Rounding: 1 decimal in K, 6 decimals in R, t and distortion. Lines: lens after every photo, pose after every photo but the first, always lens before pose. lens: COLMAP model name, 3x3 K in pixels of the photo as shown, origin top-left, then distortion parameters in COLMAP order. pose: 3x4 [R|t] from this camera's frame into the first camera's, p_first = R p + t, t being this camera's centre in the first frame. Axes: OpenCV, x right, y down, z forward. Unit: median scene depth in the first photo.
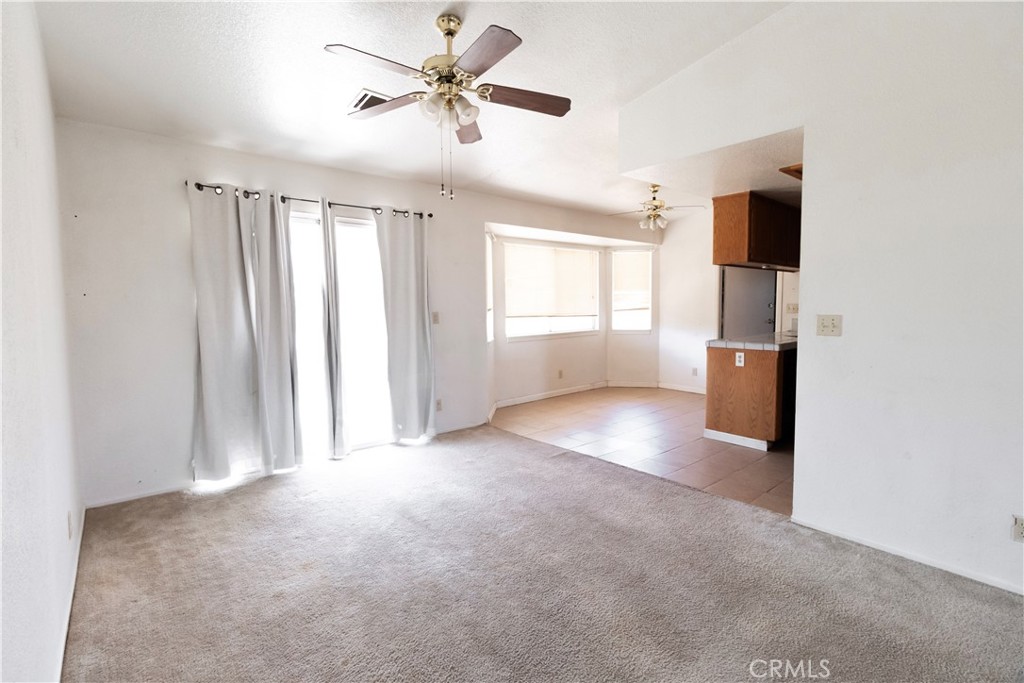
lens RADIAL K [[469.3, 0, 514.1], [0, 469.3, 336.6], [0, 0, 1]] dist [0.001472, 0.003171]
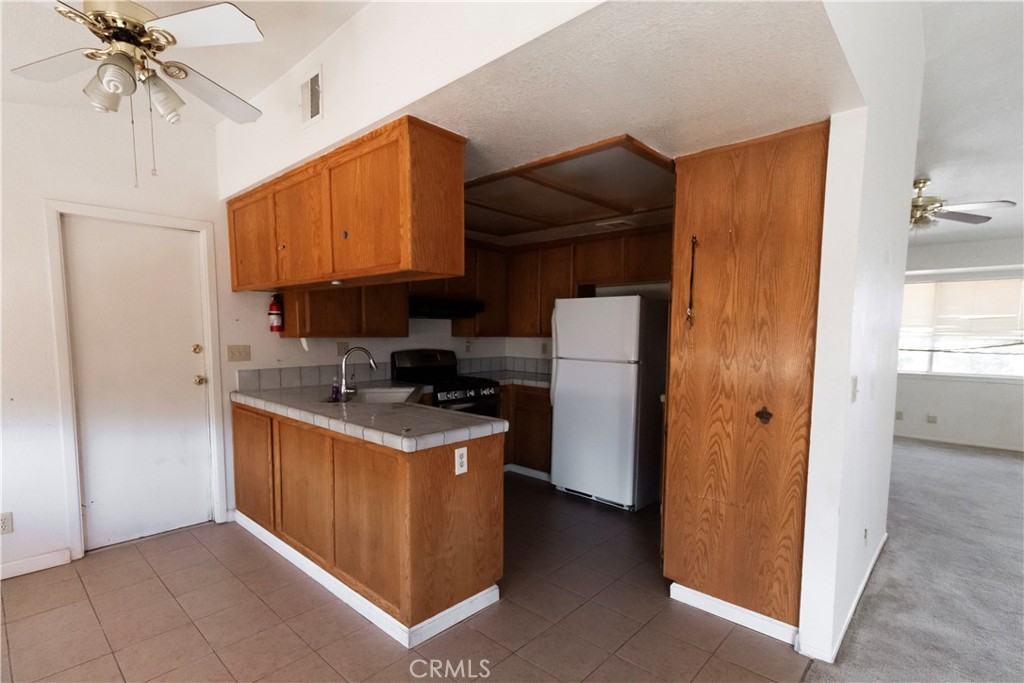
lens RADIAL K [[493.3, 0, 469.1], [0, 493.3, 373.5], [0, 0, 1]] dist [0.014491, -0.002048]
pose [[-0.070719, -0.080666, 0.994229, -0.061004], [0.058286, 0.994688, 0.084849, -0.095050], [-0.995792, 0.063950, -0.065641, 1.018650]]
